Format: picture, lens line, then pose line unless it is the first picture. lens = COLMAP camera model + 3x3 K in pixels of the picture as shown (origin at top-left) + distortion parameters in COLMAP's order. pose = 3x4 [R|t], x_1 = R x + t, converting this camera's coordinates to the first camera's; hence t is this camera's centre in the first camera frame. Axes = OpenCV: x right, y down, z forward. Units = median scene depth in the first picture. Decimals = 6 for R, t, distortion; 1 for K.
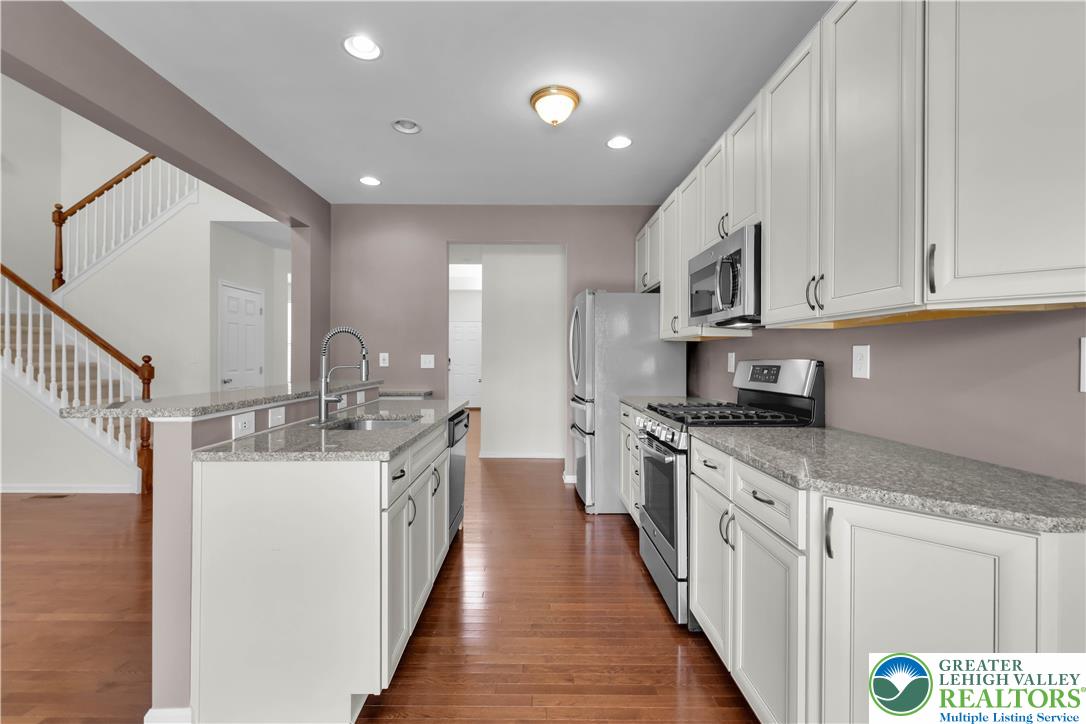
lens RADIAL K [[471.0, 0, 540.8], [0, 471.0, 357.3], [0, 0, 1]] dist [-0.000436, 0.000277]
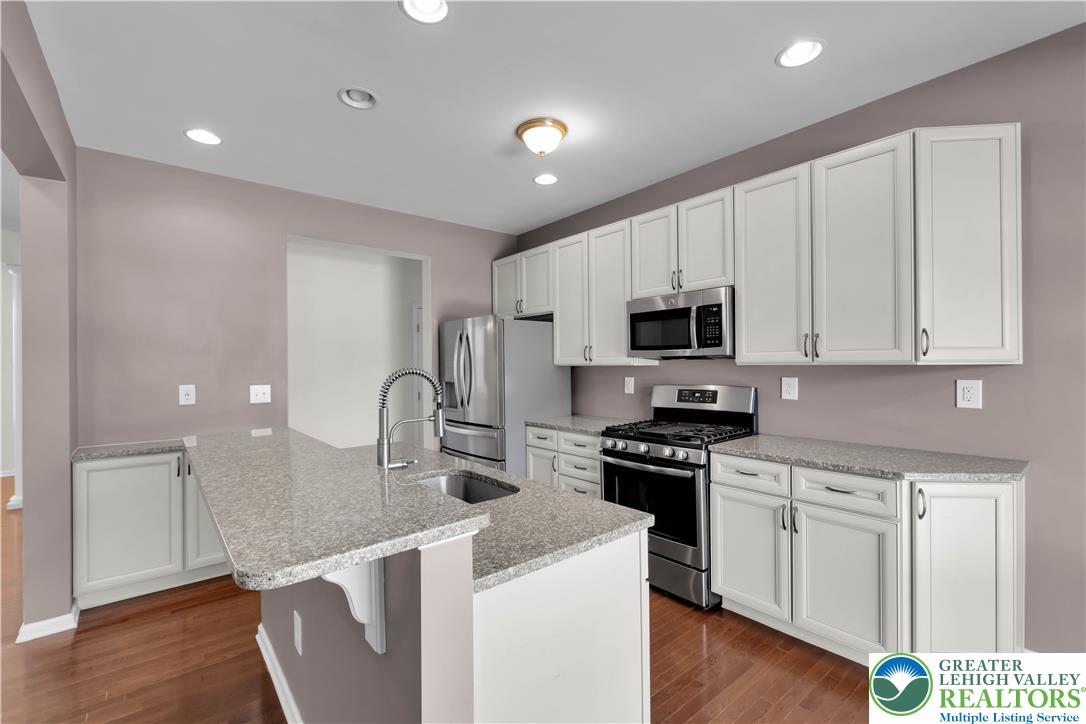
lens RADIAL K [[471.0, 0, 542.0], [0, 471.0, 363.2], [0, 0, 1]] dist [-0.000436, 0.000277]
pose [[0.774065, -0.011622, 0.632999, -0.768538], [0.013063, 0.999912, 0.002384, -0.074294], [-0.632971, 0.006423, 0.774149, 0.299400]]
